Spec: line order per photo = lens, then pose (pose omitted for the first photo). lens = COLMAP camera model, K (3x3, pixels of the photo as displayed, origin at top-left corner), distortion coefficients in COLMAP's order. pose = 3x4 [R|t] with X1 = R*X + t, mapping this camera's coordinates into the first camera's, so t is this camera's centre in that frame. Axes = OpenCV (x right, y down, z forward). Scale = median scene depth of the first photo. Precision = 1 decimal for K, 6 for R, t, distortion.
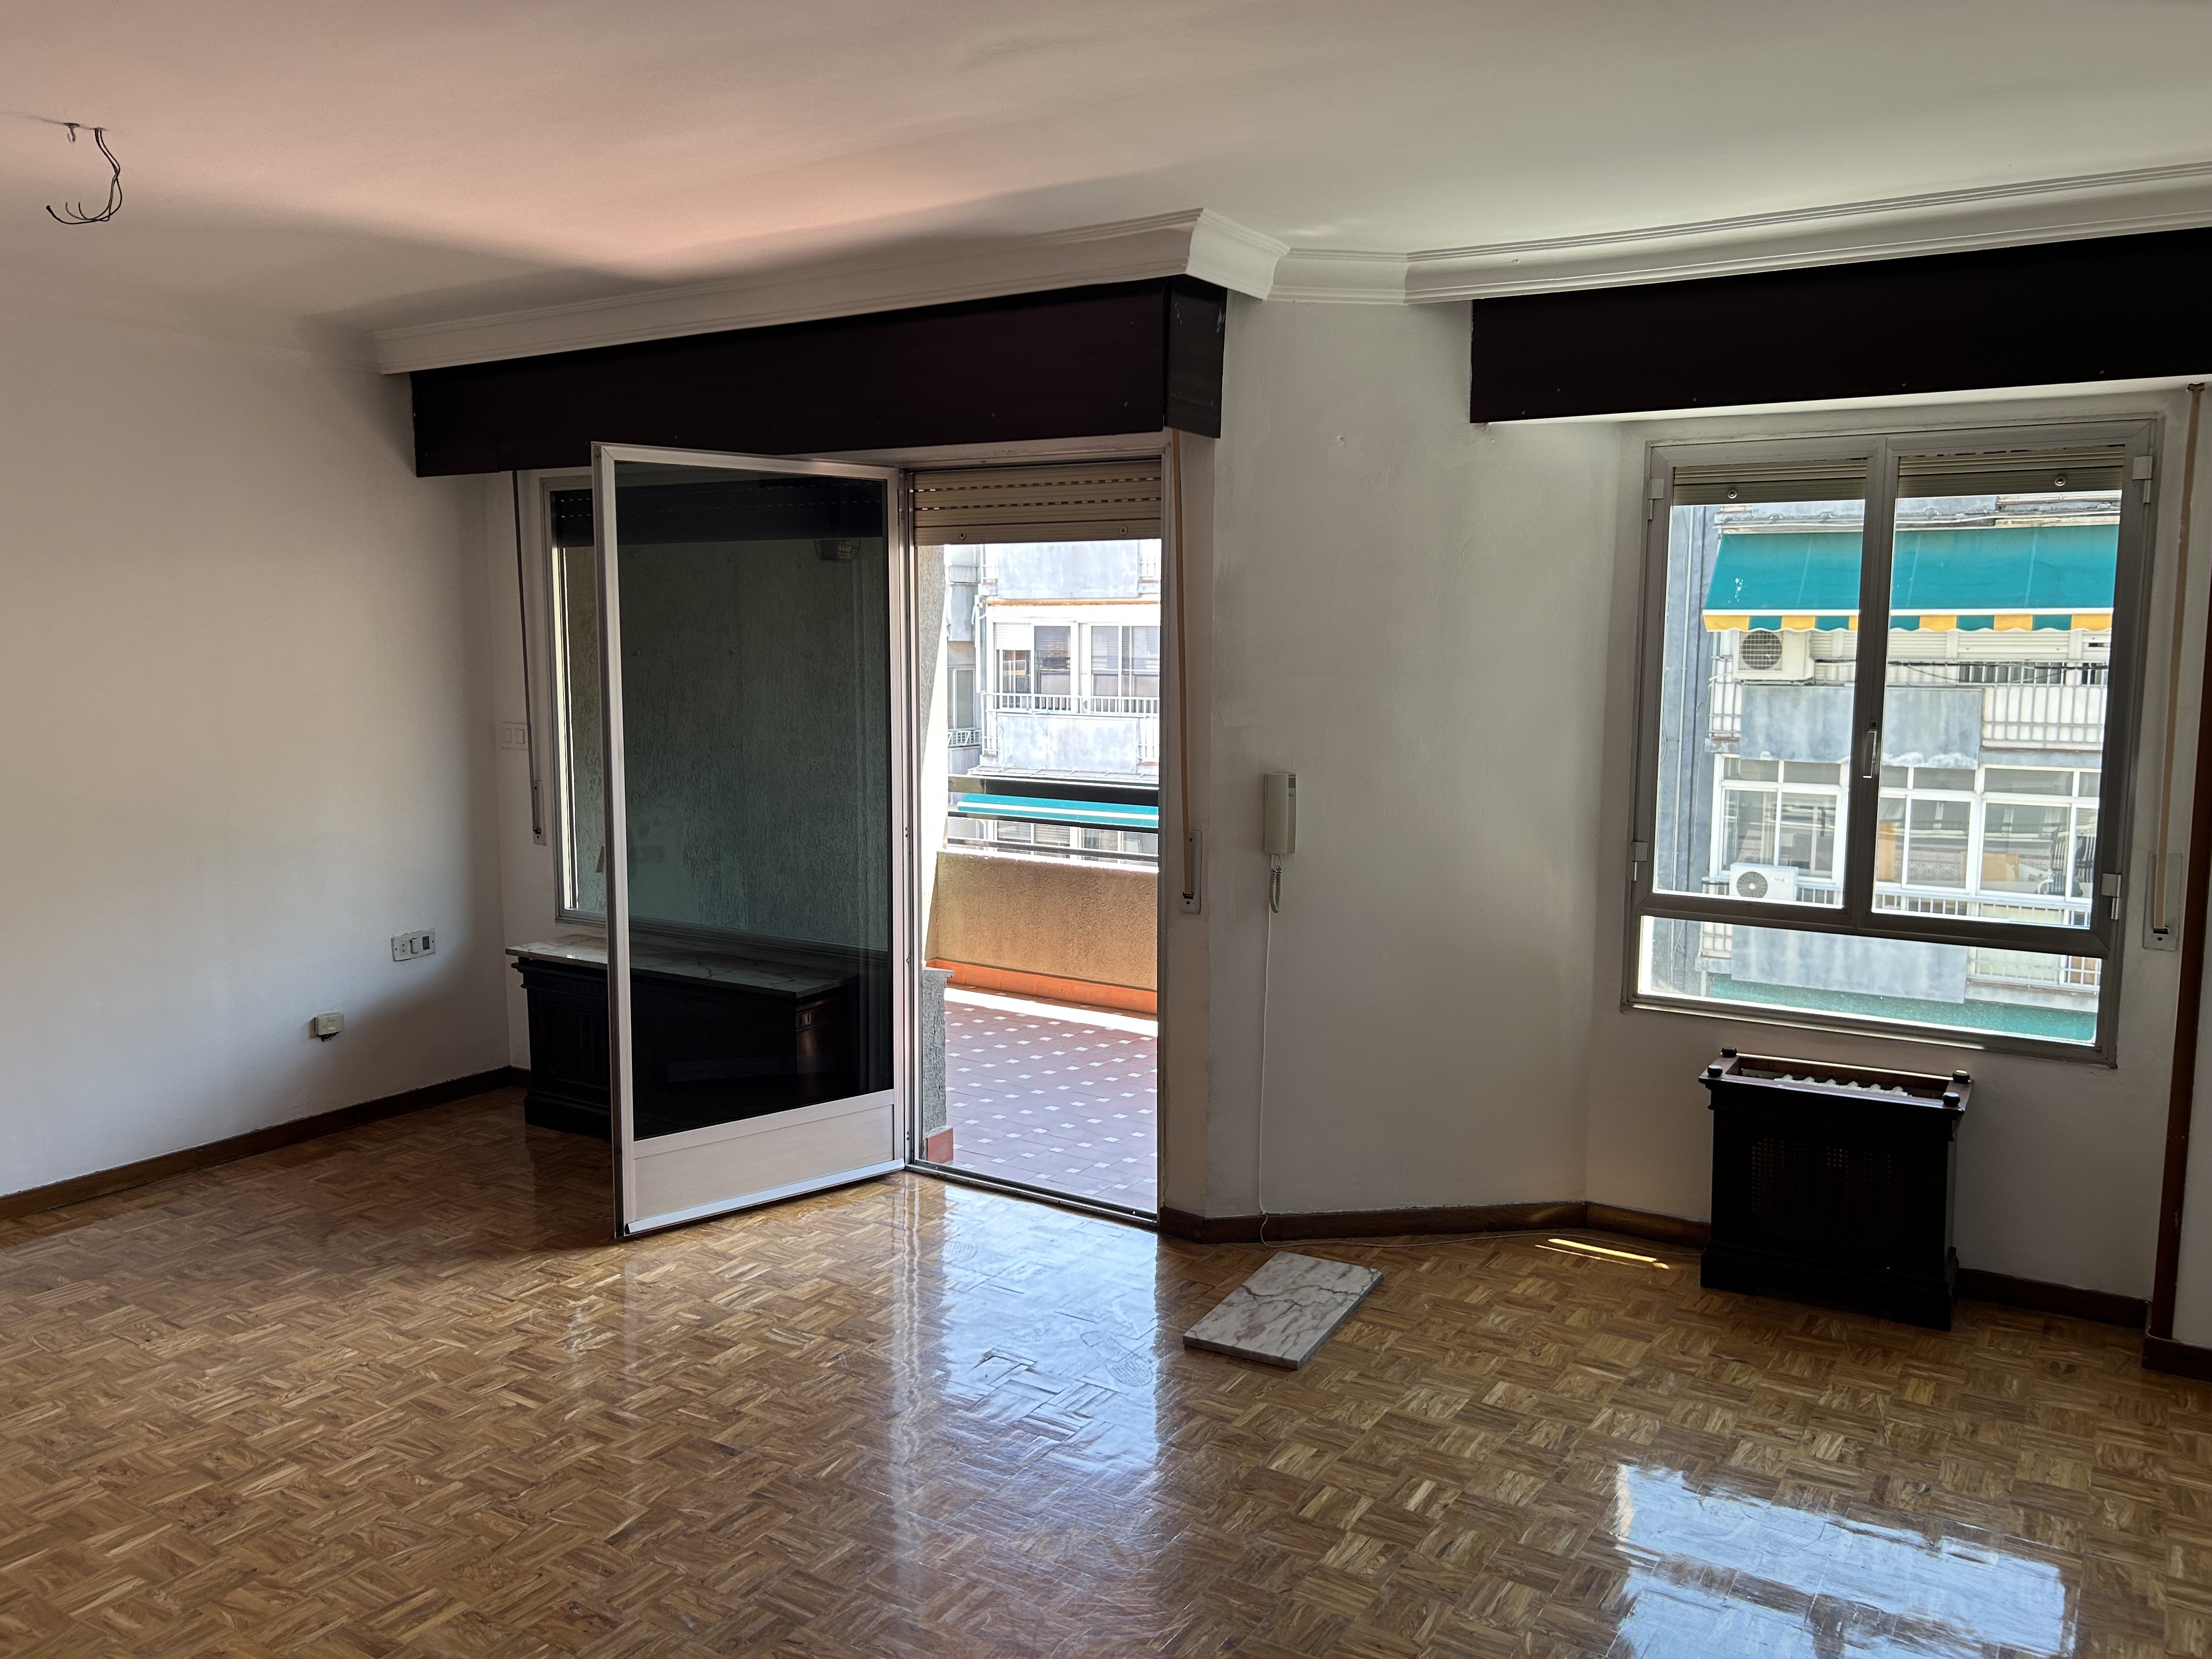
lens RADIAL K [[1667.7, 0, 1108.2], [0, 1667.7, 823.8], [0, 0, 1]] dist [0.023370, -0.026095]
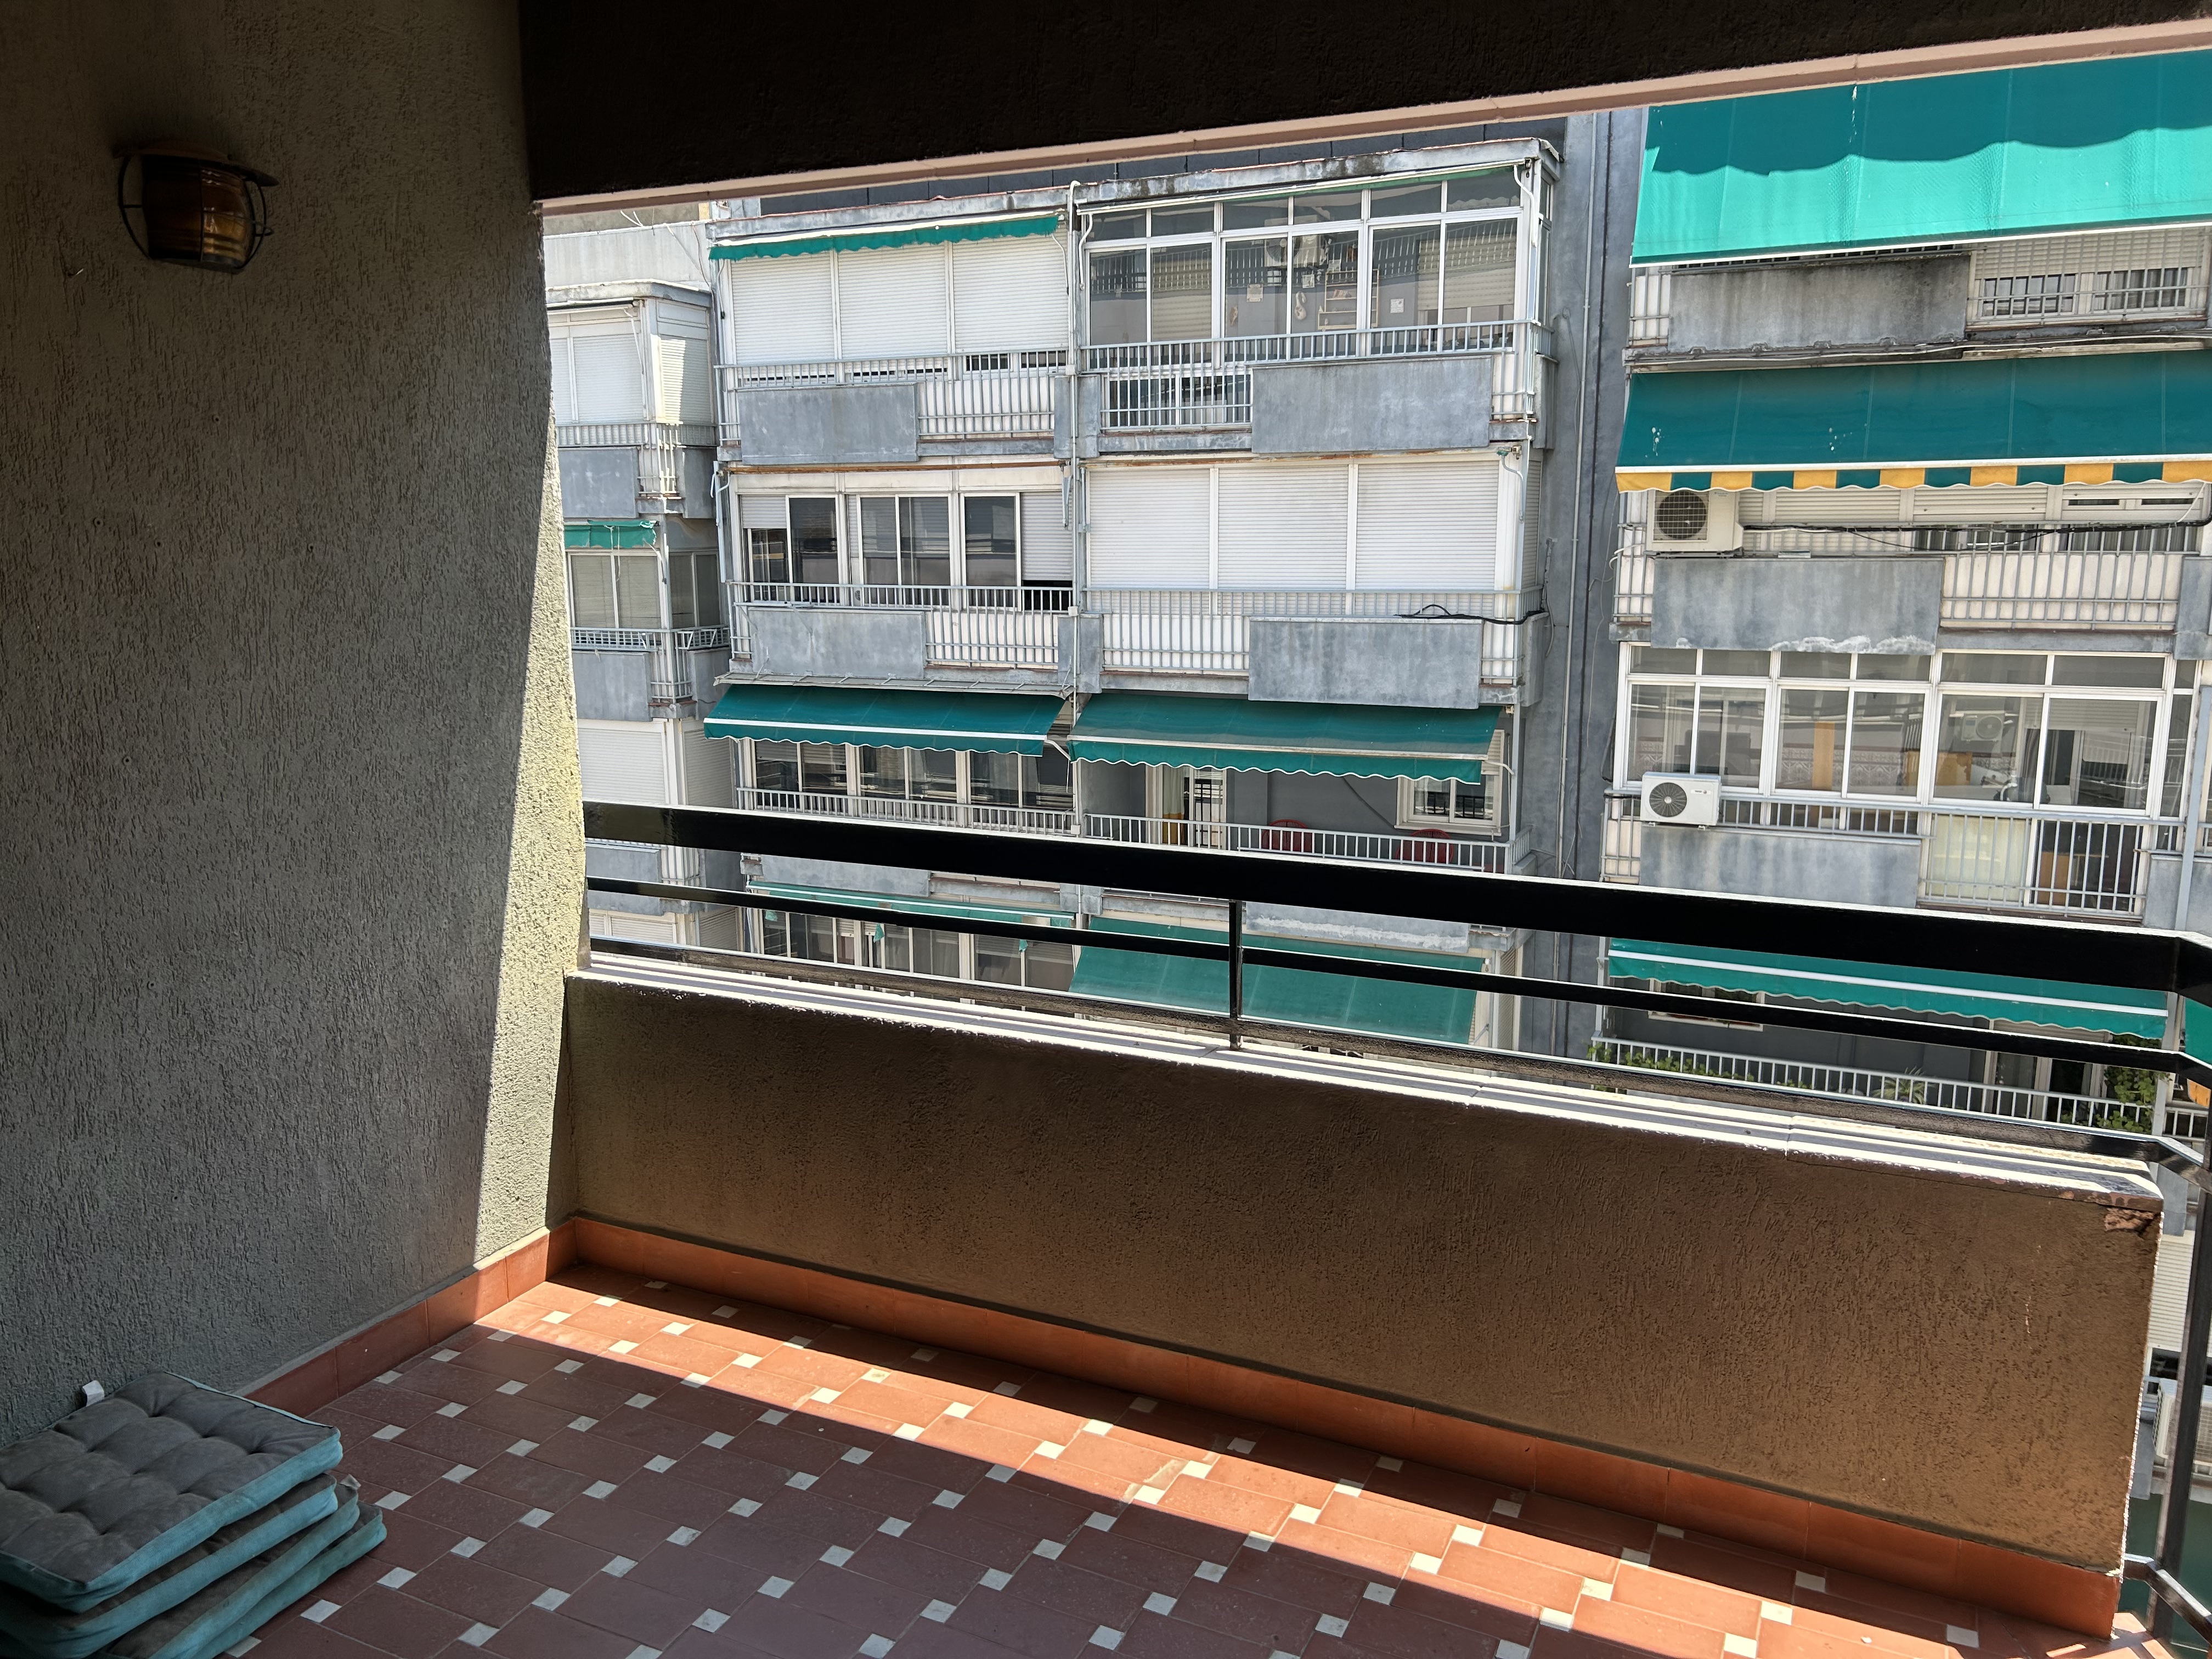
lens RADIAL K [[1667.7, 0, 1103.9], [0, 1667.7, 826.2], [0, 0, 1]] dist [0.023370, -0.026095]
pose [[0.991195, -0.038908, 0.126567, -0.002381], [0.029235, 0.996571, 0.077404, -0.022586], [-0.129145, -0.073023, 0.988933, 0.204543]]
